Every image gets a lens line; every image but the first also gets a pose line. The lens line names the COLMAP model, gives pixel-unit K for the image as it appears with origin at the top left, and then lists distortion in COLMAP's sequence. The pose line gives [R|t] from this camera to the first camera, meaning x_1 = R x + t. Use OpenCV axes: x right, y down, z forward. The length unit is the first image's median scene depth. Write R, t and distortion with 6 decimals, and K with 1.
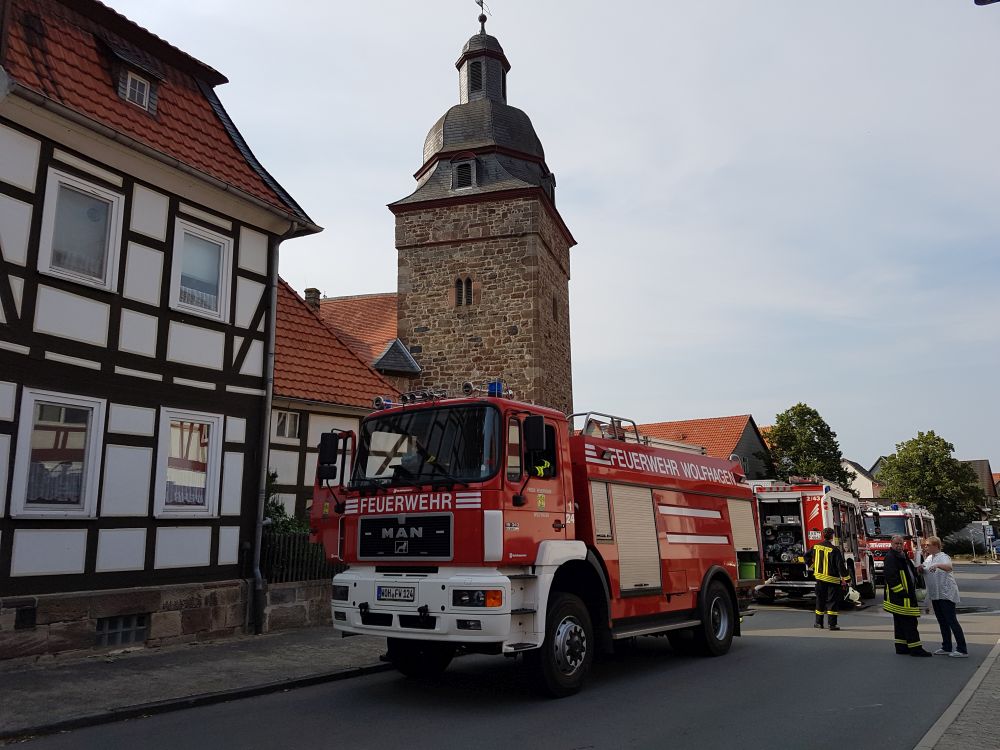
lens RADIAL K [[762.4, 0, 518.4], [0, 762.4, 375.3], [0, 0, 1]] dist [0.292712, -0.514303]
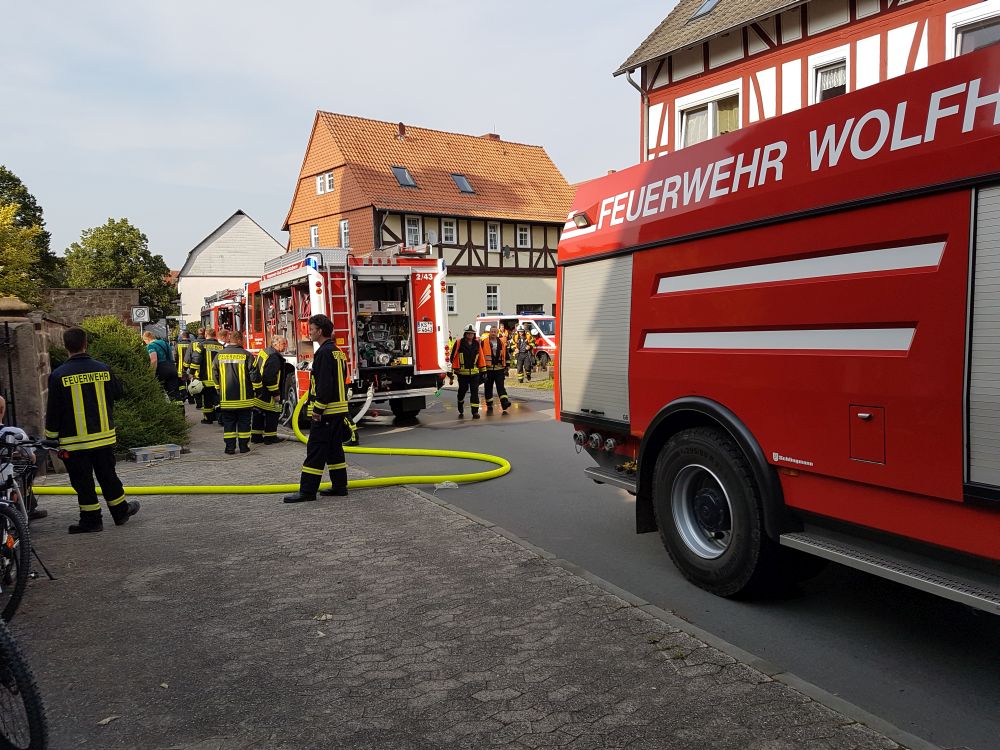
lens RADIAL K [[762.4, 0, 518.4], [0, 762.4, 375.3], [0, 0, 1]] dist [0.292712, -0.514303]
pose [[0.471205, -0.073798, 0.878931, -0.195592], [-0.144433, 0.976587, 0.159430, 0.116916], [-0.870118, -0.202071, 0.449513, 0.579838]]
